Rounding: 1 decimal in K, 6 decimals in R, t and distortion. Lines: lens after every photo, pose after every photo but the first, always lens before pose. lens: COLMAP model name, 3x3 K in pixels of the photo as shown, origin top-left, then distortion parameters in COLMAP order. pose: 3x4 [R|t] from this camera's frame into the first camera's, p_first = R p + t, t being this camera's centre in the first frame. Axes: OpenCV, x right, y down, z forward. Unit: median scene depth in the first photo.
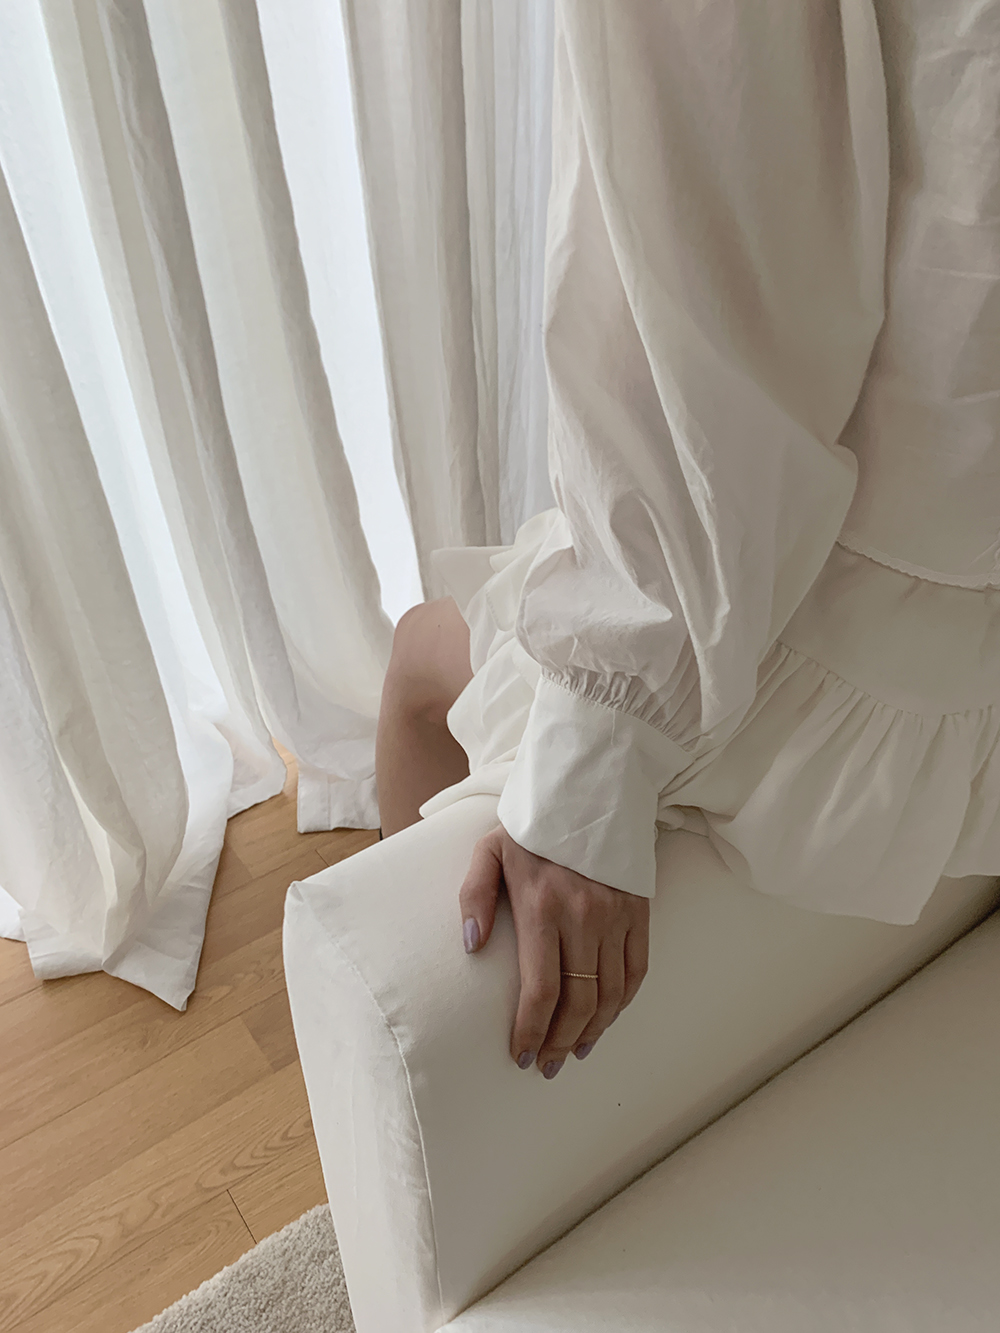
lens RADIAL K [[1026.8, 0, 511.0], [0, 1026.8, 677.9], [0, 0, 1]] dist [0.006228, -0.024612]
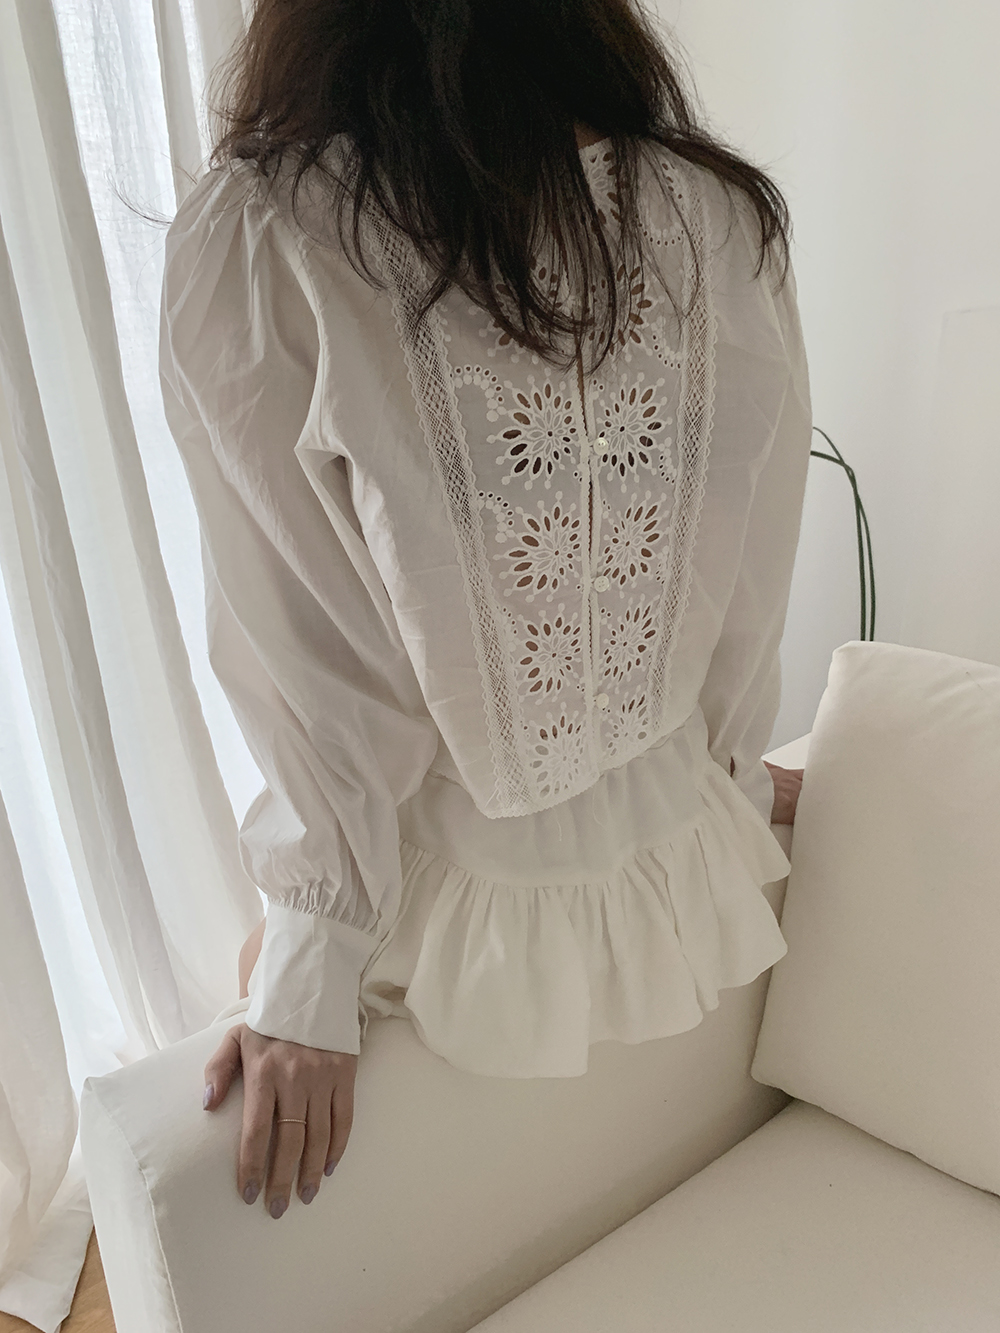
lens RADIAL K [[1026.8, 0, 496.0], [0, 1026.8, 646.1], [0, 0, 1]] dist [0.006228, -0.024612]
pose [[0.996279, -0.079992, 0.032081, 0.322710], [0.086175, 0.930302, -0.356528, 0.202830], [-0.001325, 0.357966, 0.933734, -0.443858]]
